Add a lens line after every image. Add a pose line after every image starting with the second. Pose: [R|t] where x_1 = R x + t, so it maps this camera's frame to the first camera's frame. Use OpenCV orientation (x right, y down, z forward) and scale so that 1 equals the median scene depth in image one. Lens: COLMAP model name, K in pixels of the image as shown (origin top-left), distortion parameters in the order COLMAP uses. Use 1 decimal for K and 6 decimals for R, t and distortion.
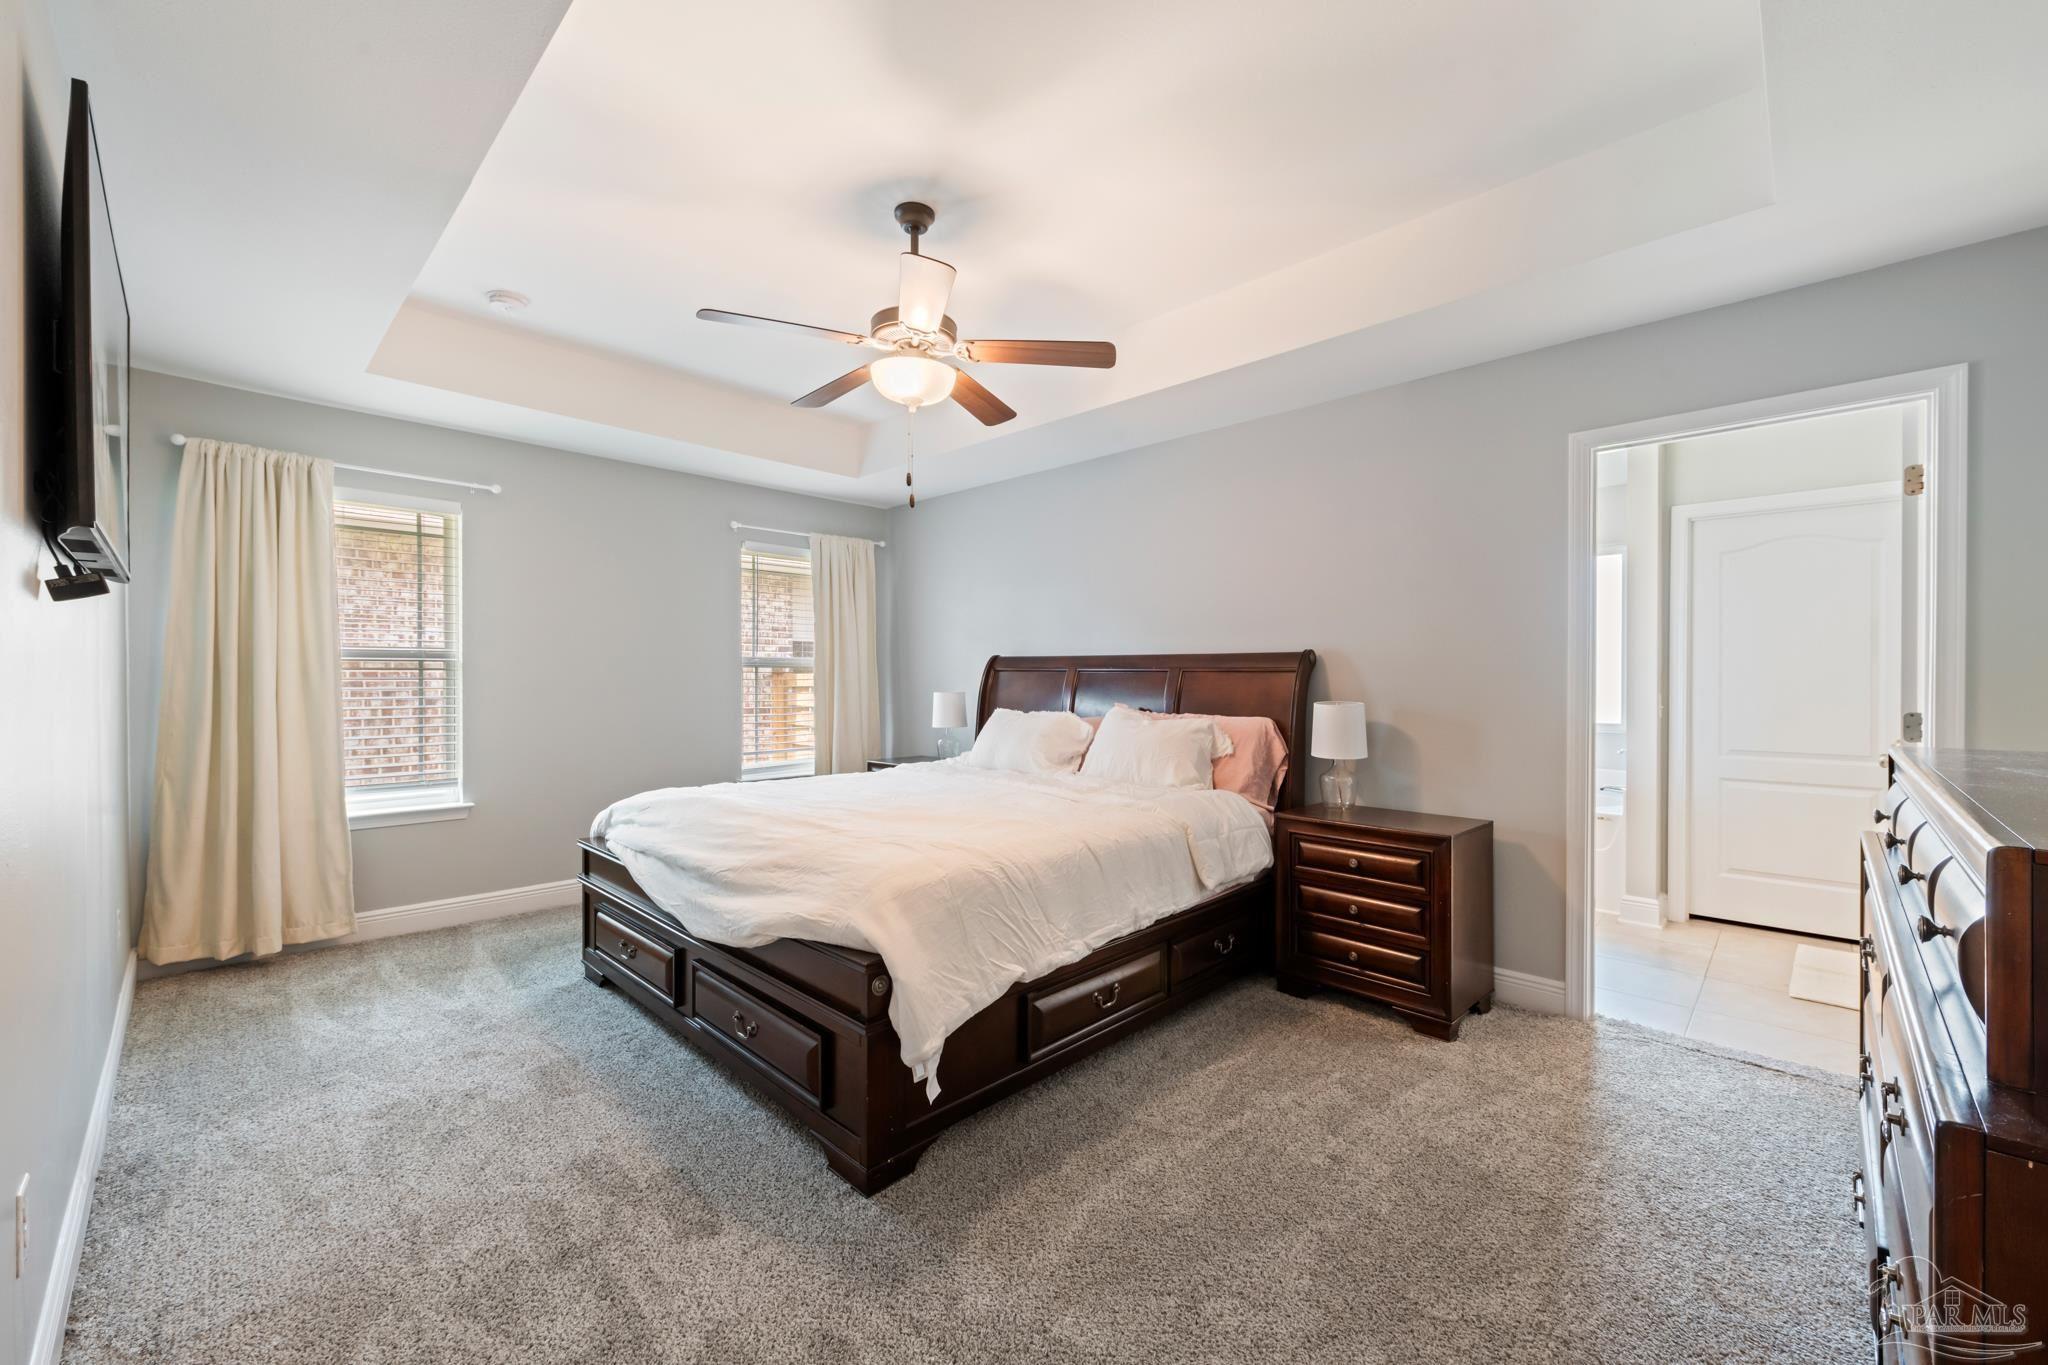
lens RADIAL K [[807.8, 0, 1032.0], [0, 807.8, 680.6], [0, 0, 1]] dist [-0.000321, 0.000148]
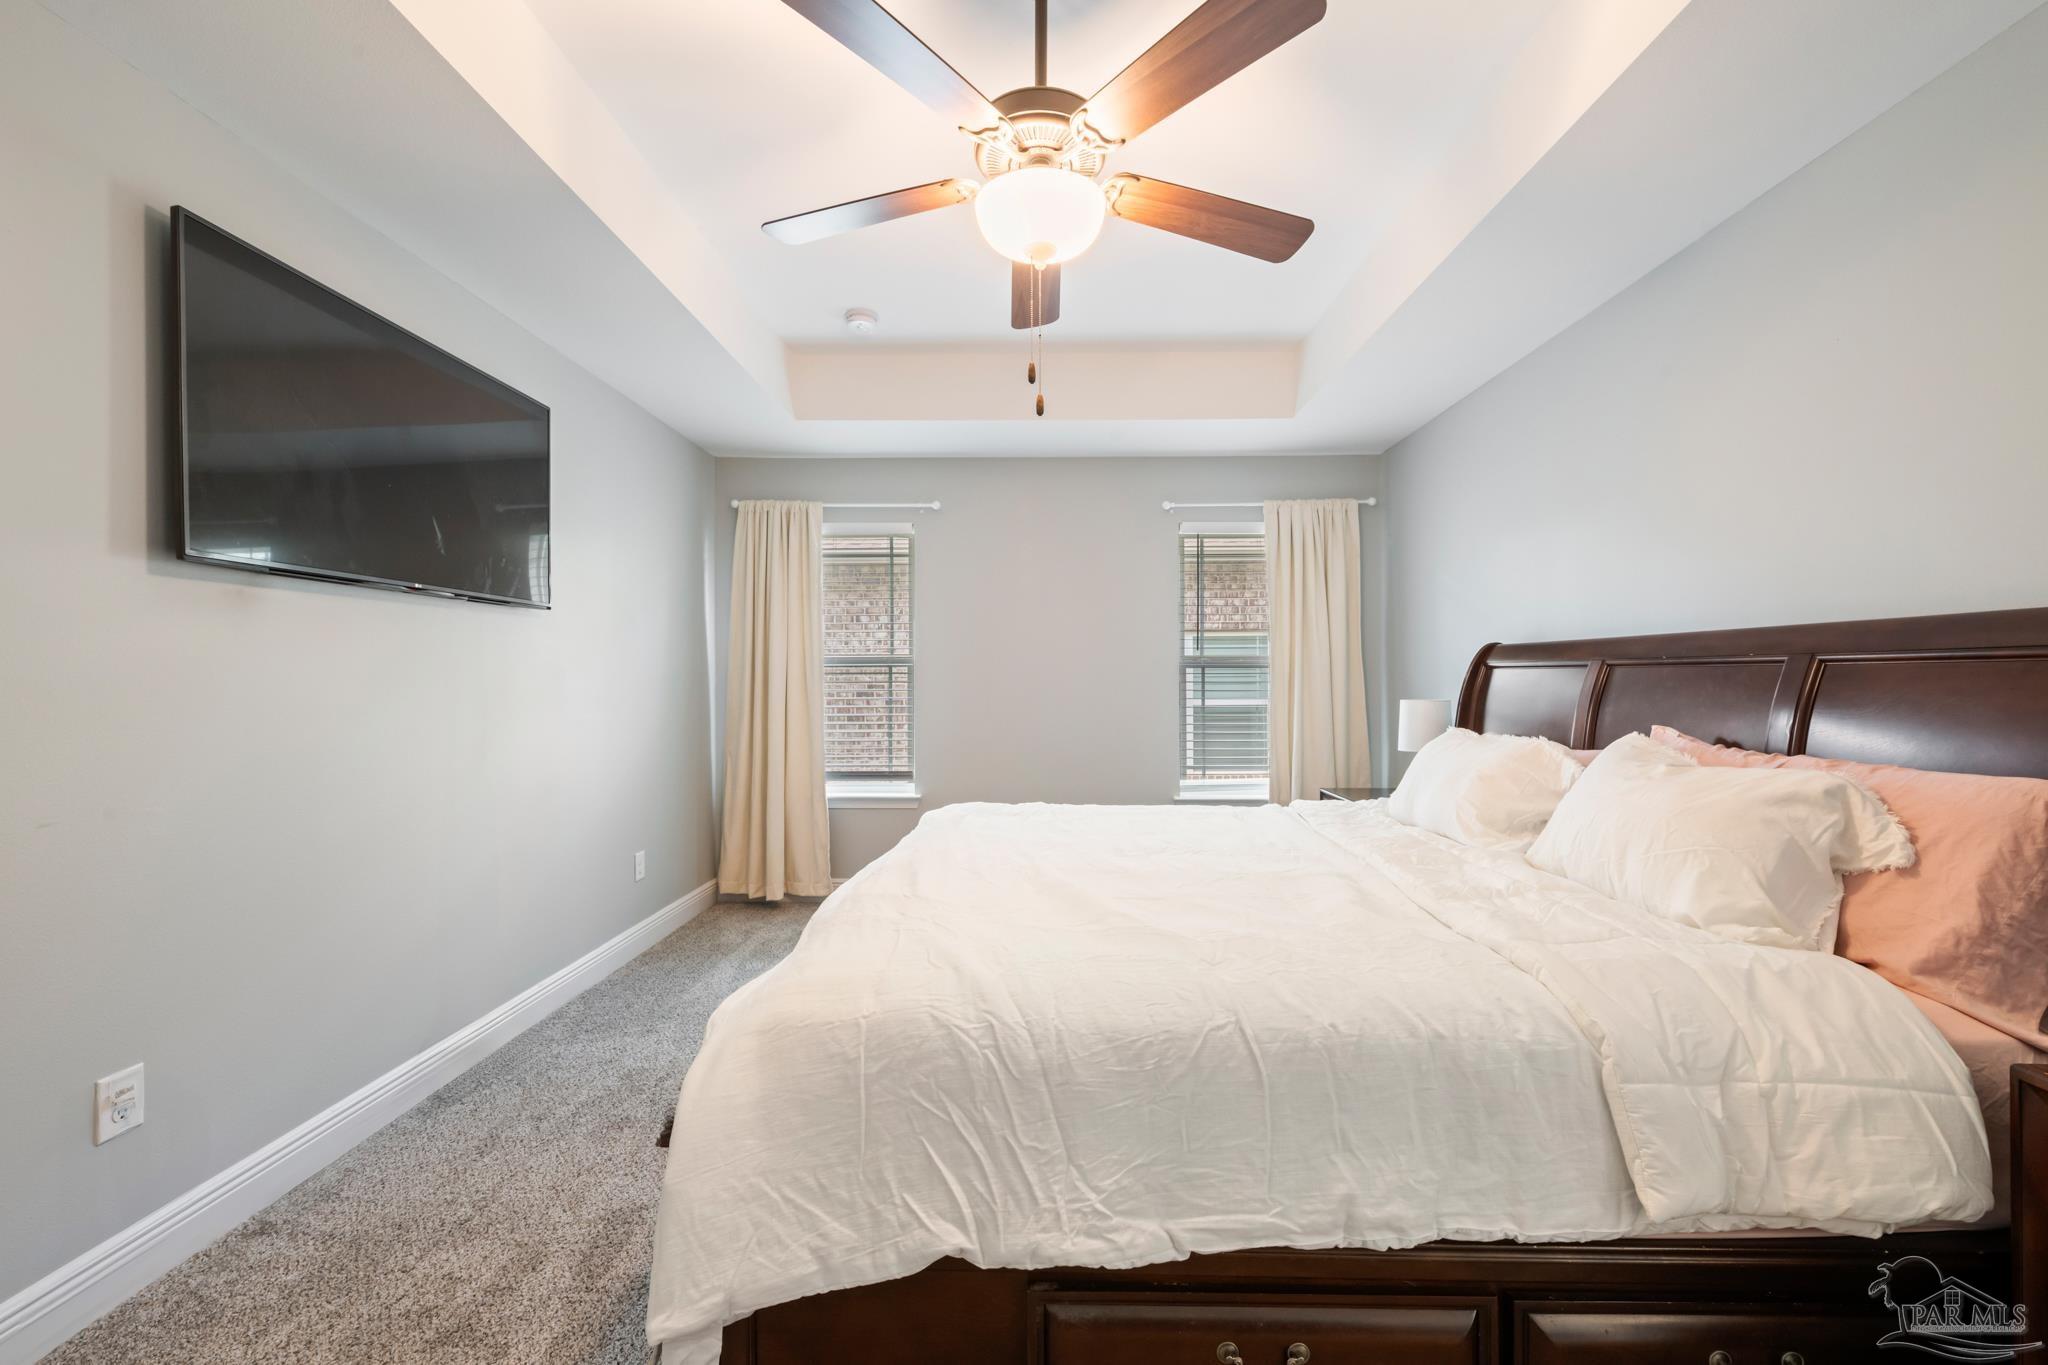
lens RADIAL K [[807.8, 0, 1032.0], [0, 807.8, 680.6], [0, 0, 1]] dist [-0.000321, 0.000148]
pose [[0.681151, -0.004002, -0.732132, 0.250365], [0.001221, 0.999990, -0.004330, 0.001395], [0.732142, 0.002055, 0.681149, 0.428580]]
